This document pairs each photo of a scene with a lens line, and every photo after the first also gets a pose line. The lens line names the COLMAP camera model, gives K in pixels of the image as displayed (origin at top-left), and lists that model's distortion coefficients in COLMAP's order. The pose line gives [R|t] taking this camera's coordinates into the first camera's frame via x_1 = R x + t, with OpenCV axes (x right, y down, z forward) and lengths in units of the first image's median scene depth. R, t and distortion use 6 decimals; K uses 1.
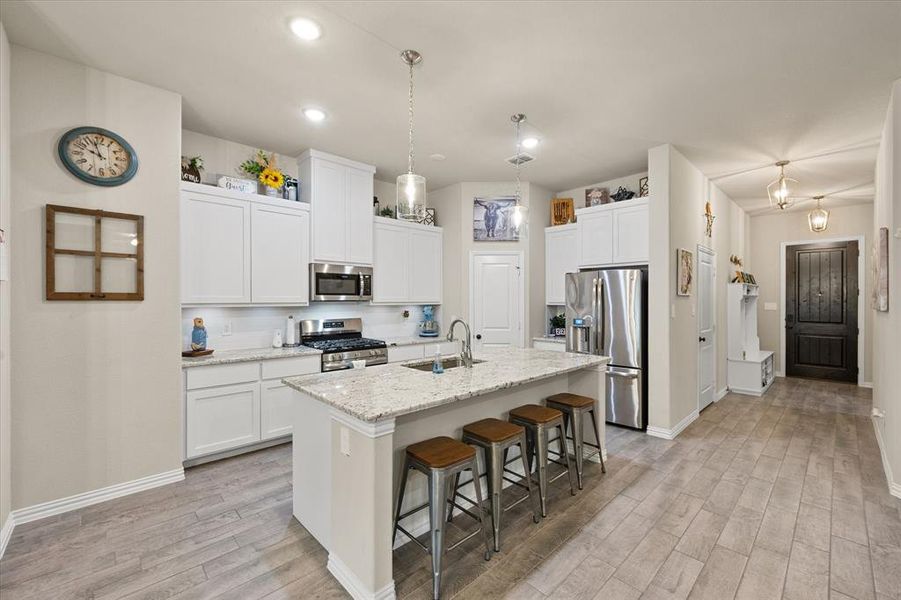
lens RADIAL K [[368.9, 0, 454.3], [0, 368.9, 299.0], [0, 0, 1]] dist [0.000700, 0.000186]
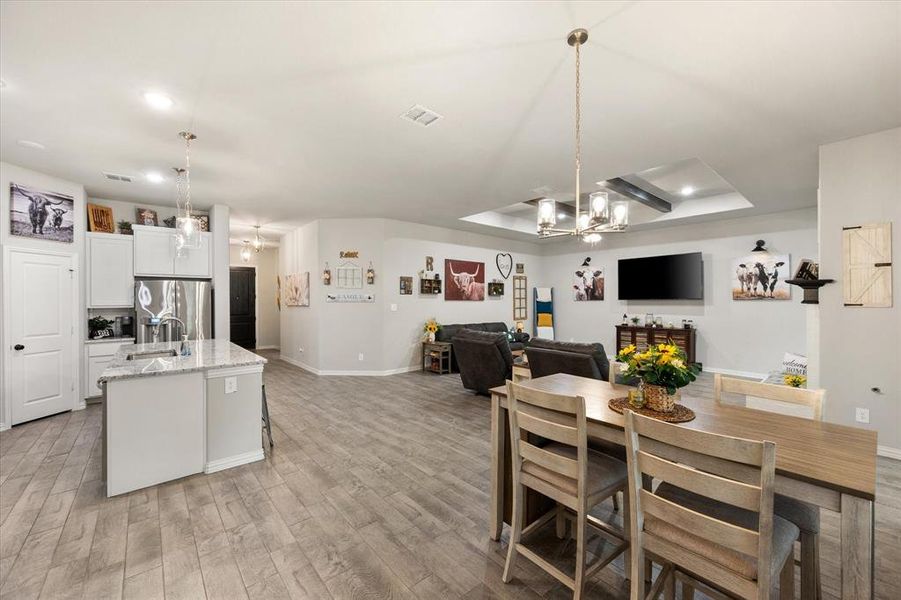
lens RADIAL K [[355.0, 0, 453.6], [0, 355.0, 302.9], [0, 0, 1]] dist [-0.001223, -0.000026]
pose [[0.049581, -0.011954, 0.998699, -0.794832], [0.000871, 0.999929, 0.011925, -0.010383], [-0.998770, 0.000278, 0.049588, -0.055888]]
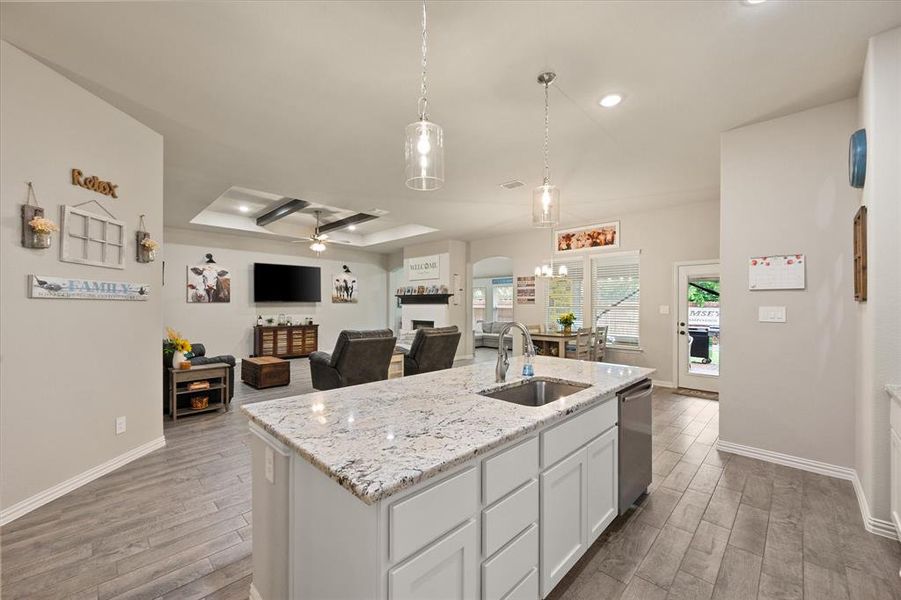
lens RADIAL K [[355.0, 0, 453.6], [0, 355.0, 302.9], [0, 0, 1]] dist [-0.001223, -0.000026]
pose [[-0.999313, -0.003184, -0.036913, 0.108468], [-0.002924, 0.999971, -0.007092, 0.012123], [0.036935, -0.006980, -0.999293, 1.124930]]
